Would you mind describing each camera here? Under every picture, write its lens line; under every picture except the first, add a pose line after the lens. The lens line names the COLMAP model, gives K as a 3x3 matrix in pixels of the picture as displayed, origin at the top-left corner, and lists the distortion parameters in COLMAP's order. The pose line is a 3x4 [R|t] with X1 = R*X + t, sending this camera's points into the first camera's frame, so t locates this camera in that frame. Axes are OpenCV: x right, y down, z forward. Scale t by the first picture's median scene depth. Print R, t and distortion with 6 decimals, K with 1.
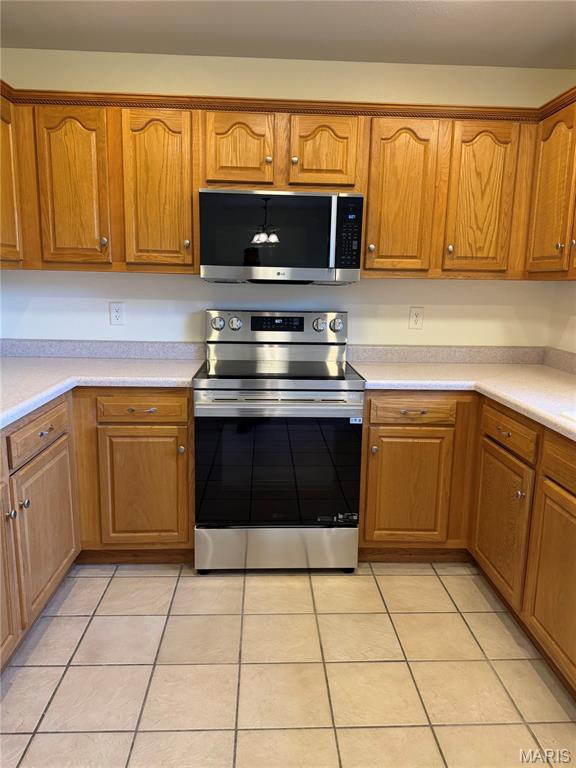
lens RADIAL K [[563.5, 0, 290.4], [0, 563.5, 383.1], [0, 0, 1]] dist [0.028674, -0.027007]
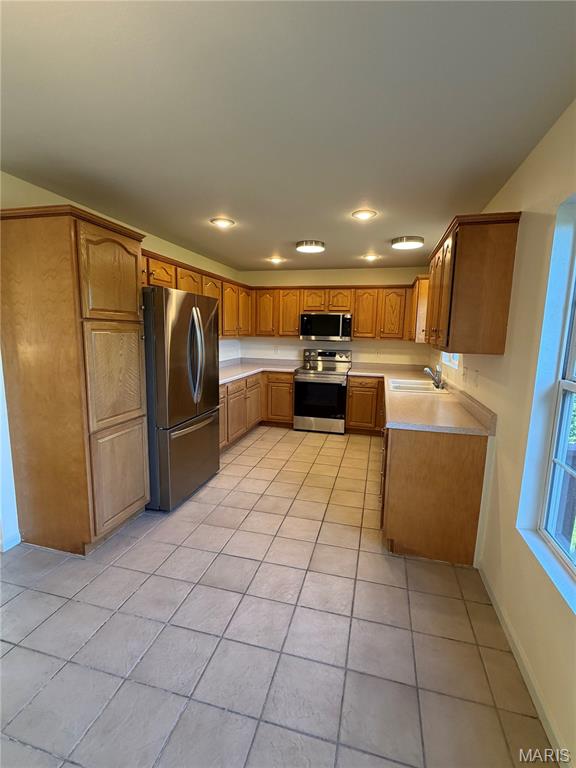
lens RADIAL K [[347.4, 0, 285.0], [0, 347.4, 383.0], [0, 0, 1]] dist [-0.004162, -0.000152]
pose [[0.951479, 0.045378, -0.304350, 0.381217], [-0.055968, 0.998090, -0.026156, 0.121622], [0.302582, 0.041921, 0.952201, -0.931789]]
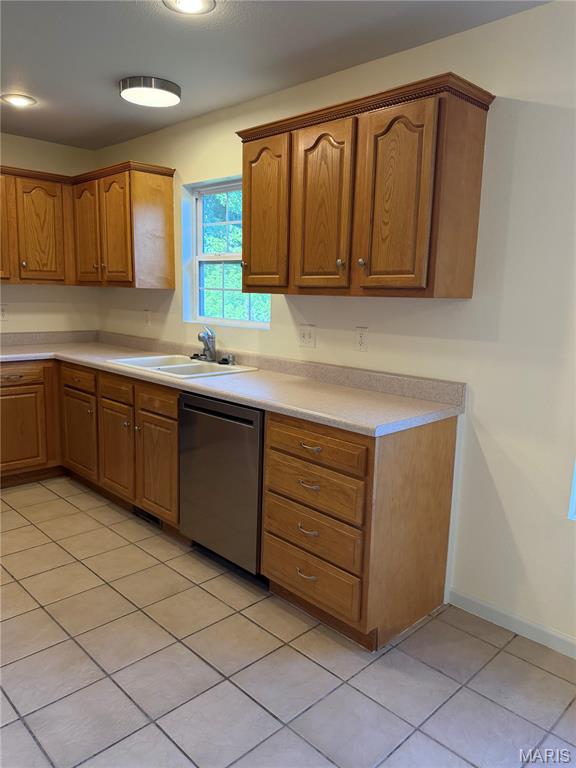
lens RADIAL K [[563.5, 0, 279.9], [0, 563.5, 382.3], [0, 0, 1]] dist [0.028674, -0.027007]
pose [[0.751481, -0.110091, 0.650504, -0.212150], [0.107623, 0.993228, 0.043764, 0.073322], [-0.650917, 0.037122, 0.758241, -0.541596]]
